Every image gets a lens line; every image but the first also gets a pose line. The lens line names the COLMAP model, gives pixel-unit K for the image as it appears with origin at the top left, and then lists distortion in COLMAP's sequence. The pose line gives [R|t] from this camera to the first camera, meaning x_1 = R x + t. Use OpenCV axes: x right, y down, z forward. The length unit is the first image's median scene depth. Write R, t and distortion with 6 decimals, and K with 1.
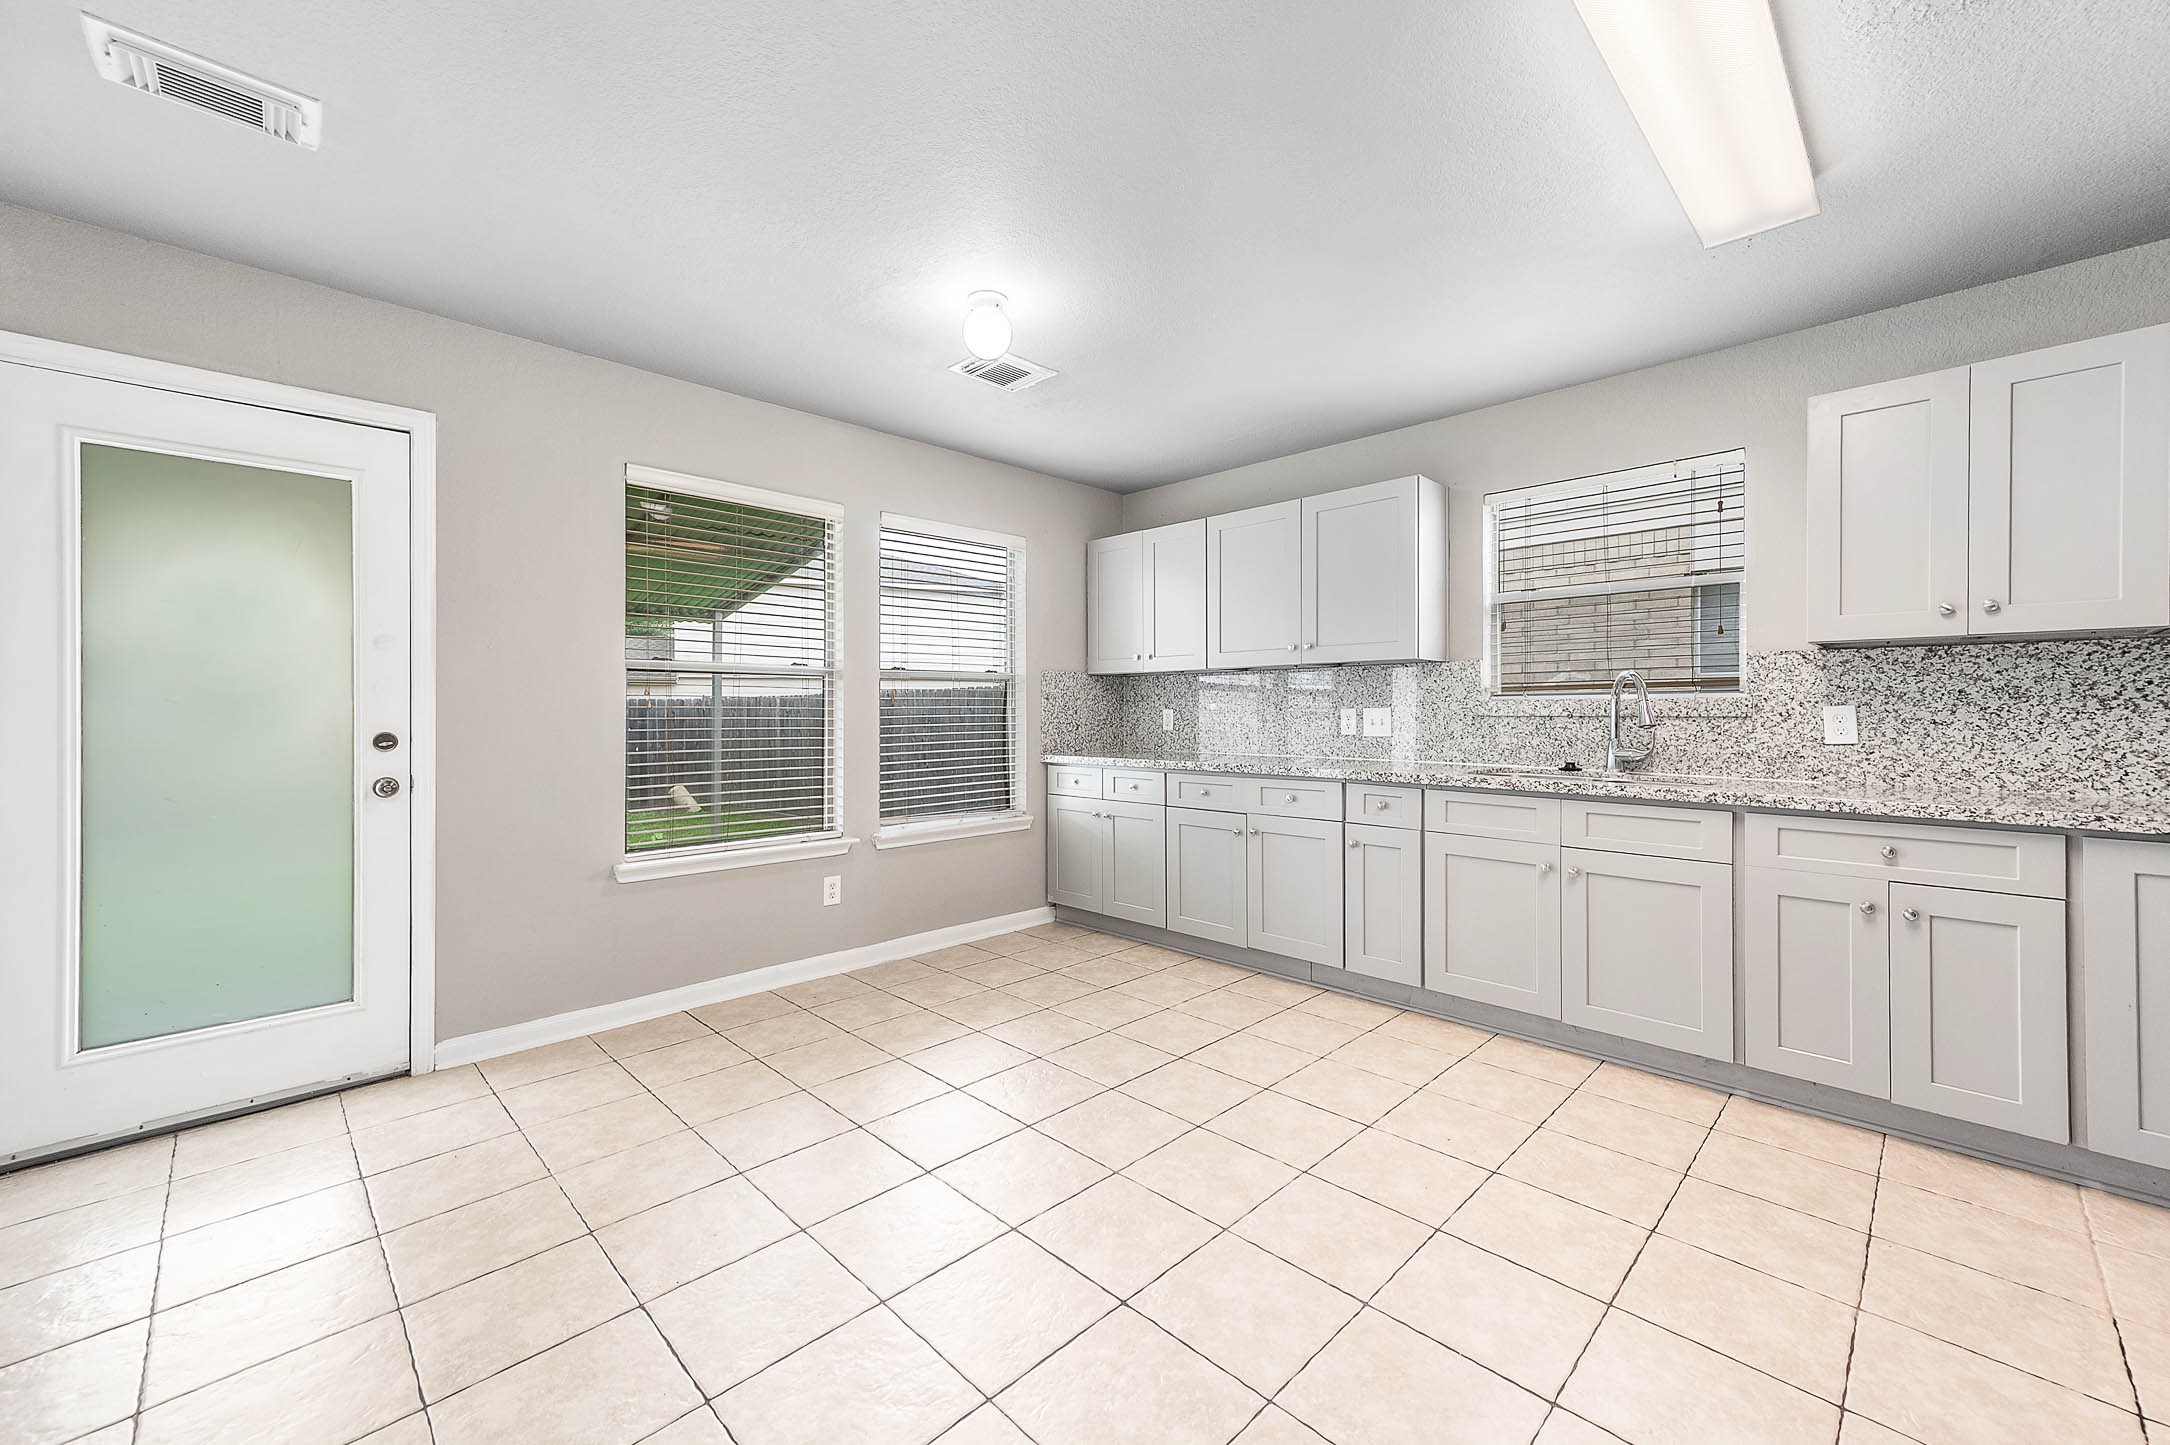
lens RADIAL K [[852.5, 0, 1085.1], [0, 852.5, 709.9], [0, 0, 1]] dist [0.012678, 0.000212]
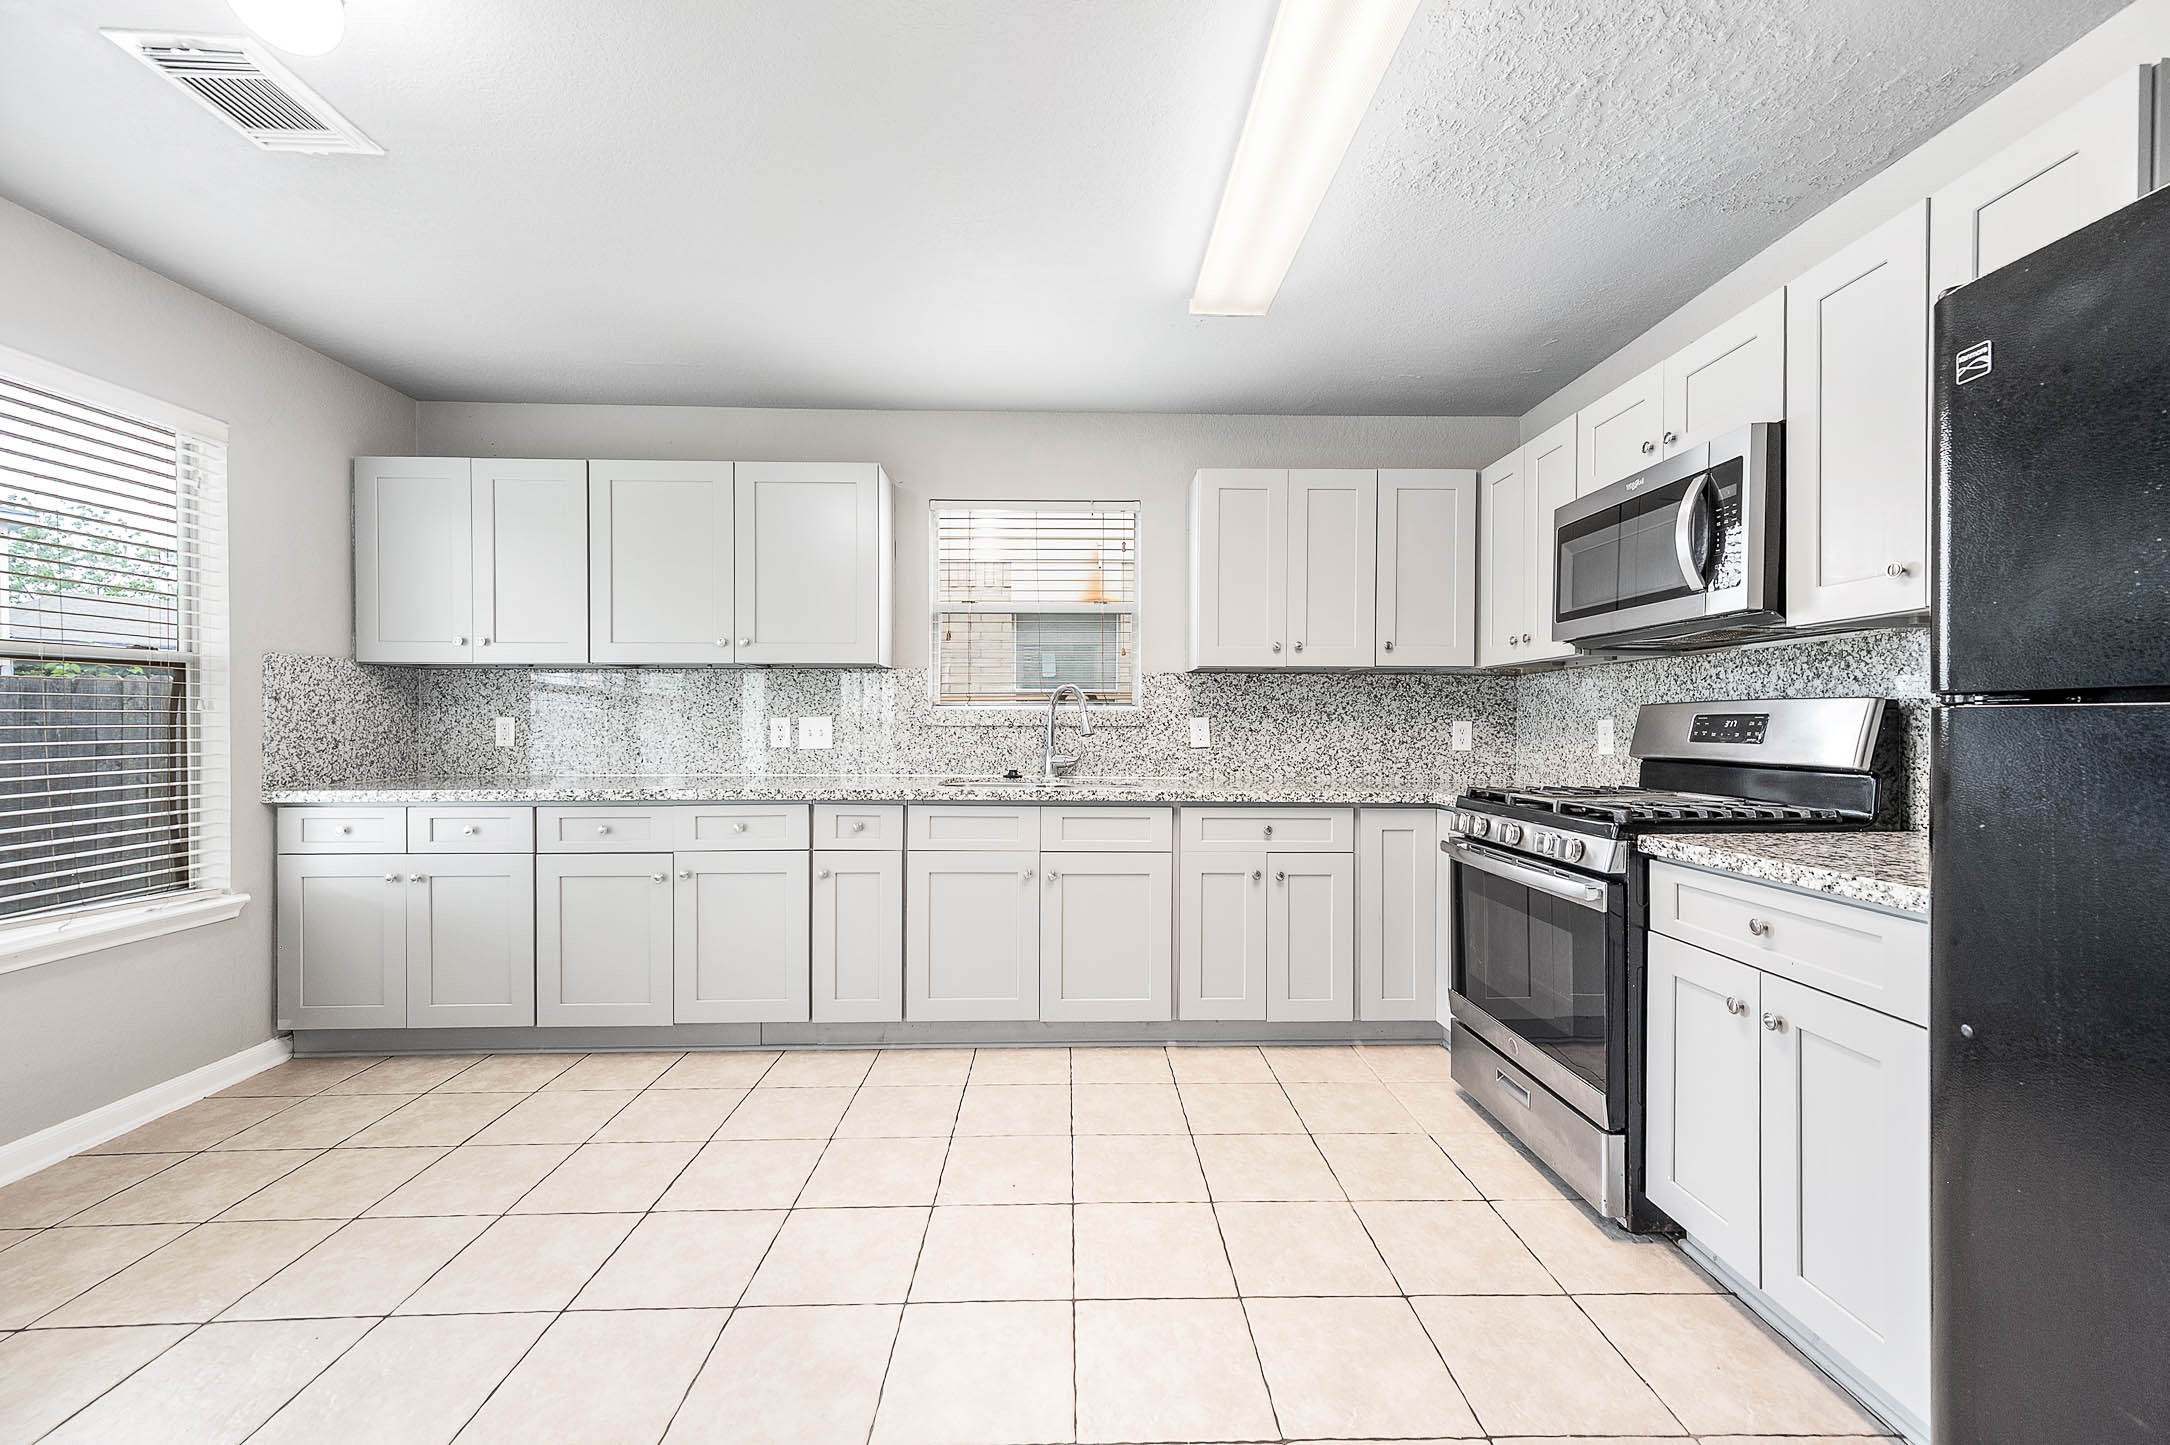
lens RADIAL K [[847.9, 0, 1086.4], [0, 847.9, 727.3], [0, 0, 1]] dist [0.013249, 0.000055]
pose [[0.686682, -0.003116, 0.726951, -0.136404], [-0.003881, 0.999961, 0.007952, 0.000471], [-0.726948, -0.008282, 0.686643, 0.232330]]
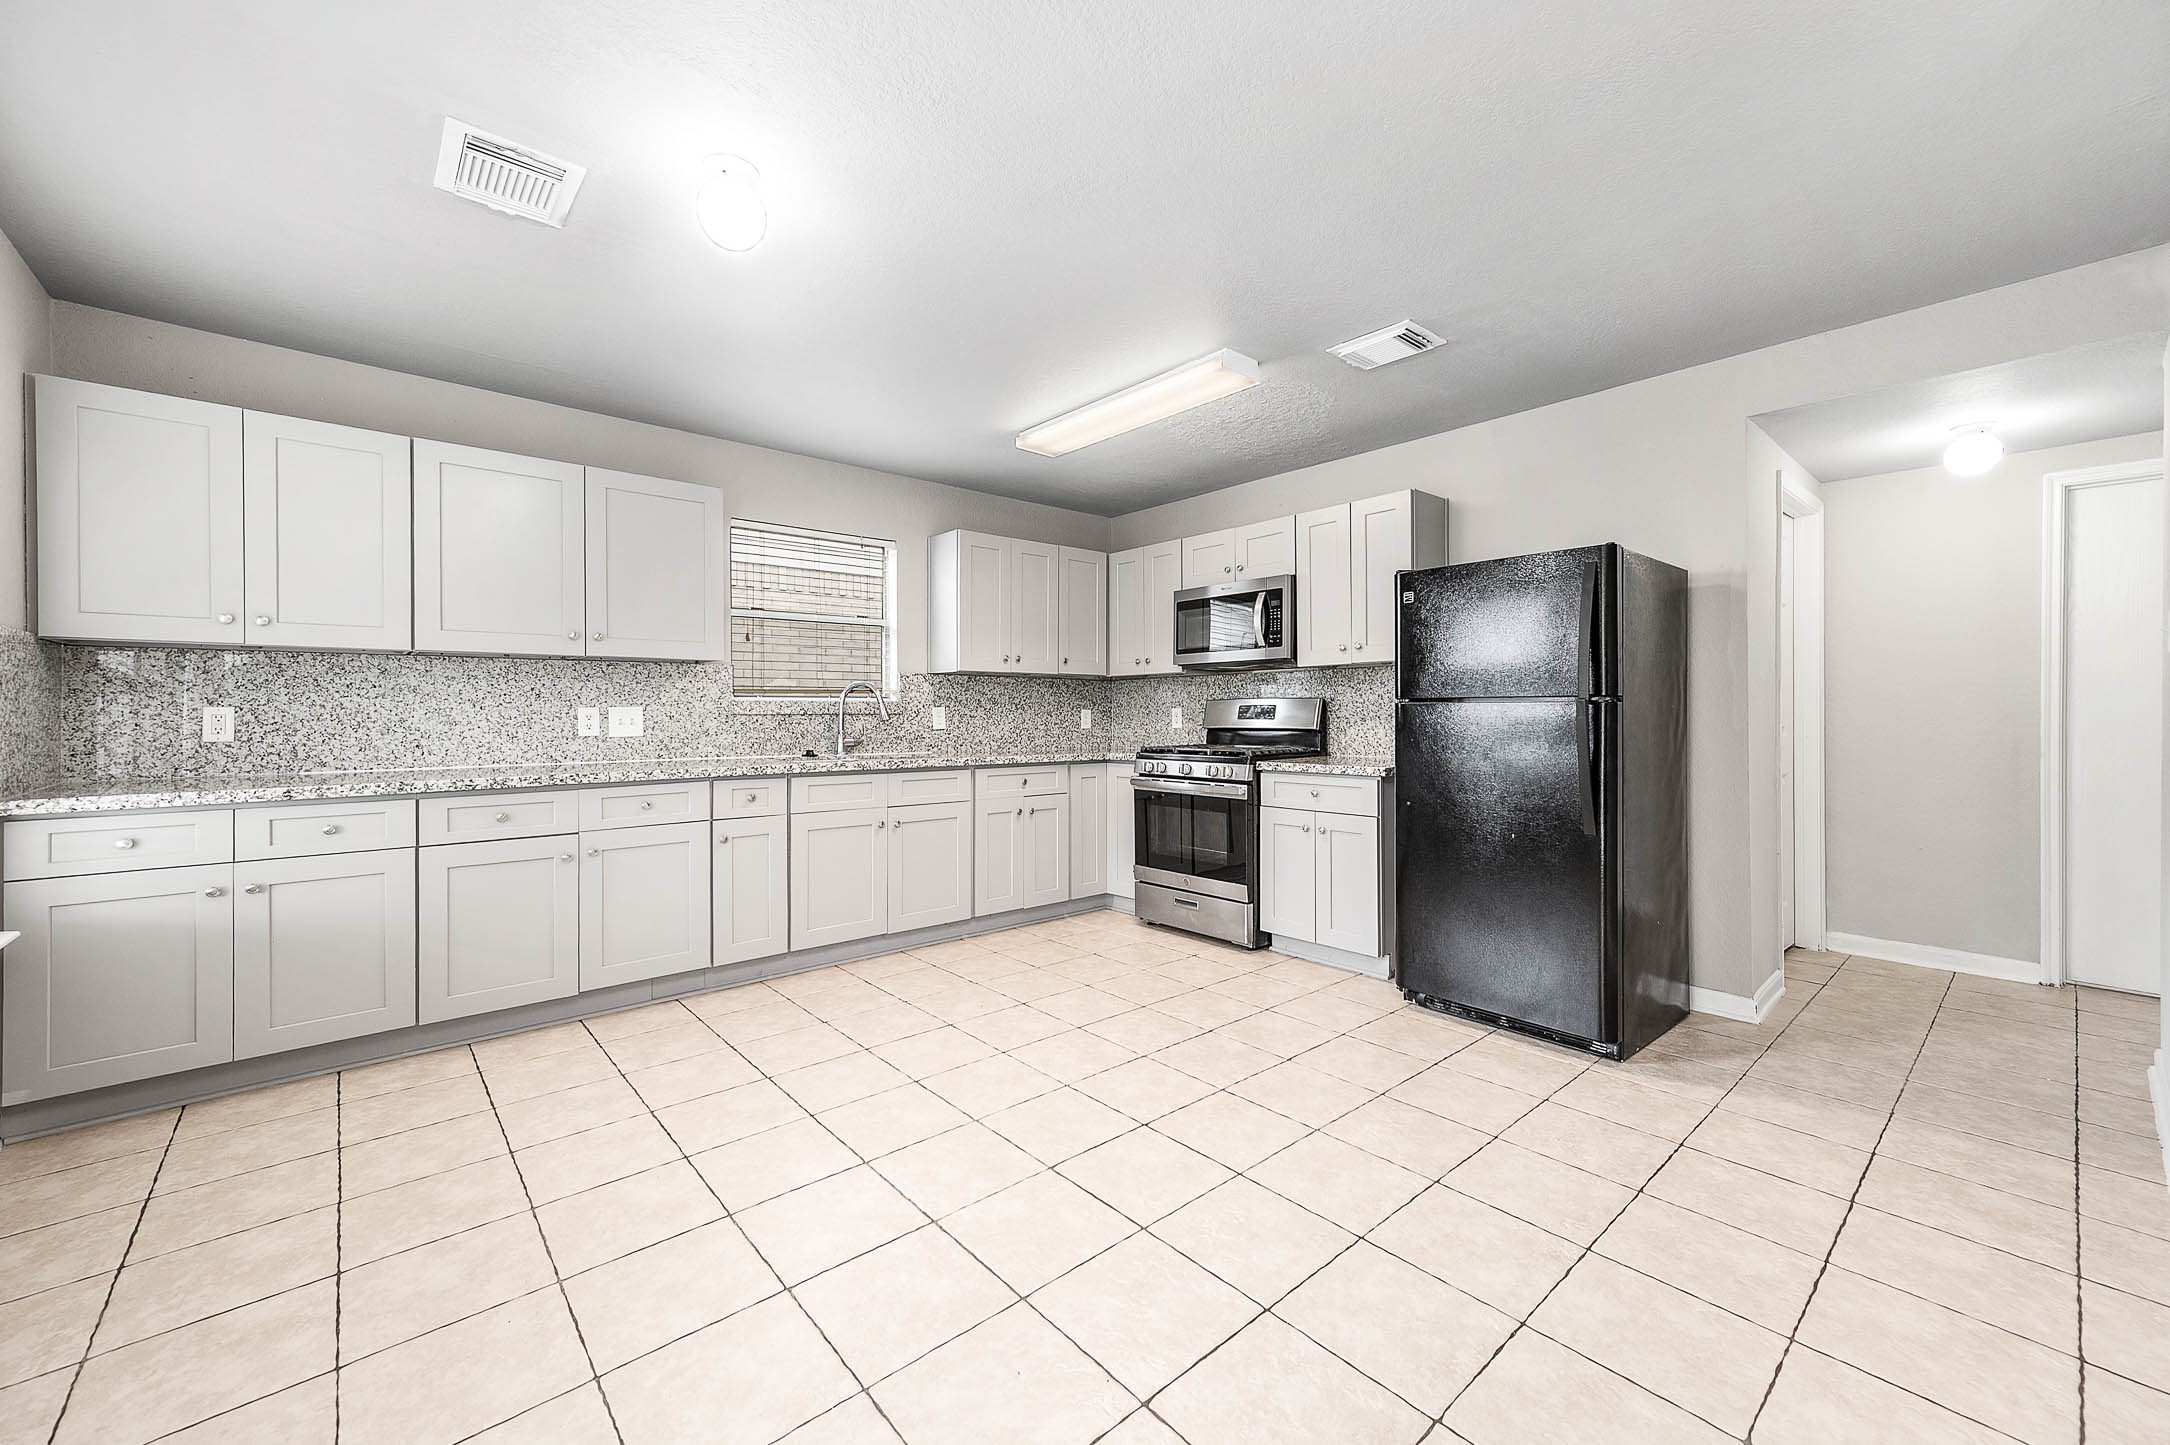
lens RADIAL K [[852.5, 0, 1085.1], [0, 852.5, 709.9], [0, 0, 1]] dist [0.012678, 0.000212]
pose [[0.064518, 0.002602, 0.997913, -0.728085], [0.000268, 0.999997, -0.002625, 0.004740], [-0.997916, 0.000437, 0.064518, 0.535006]]
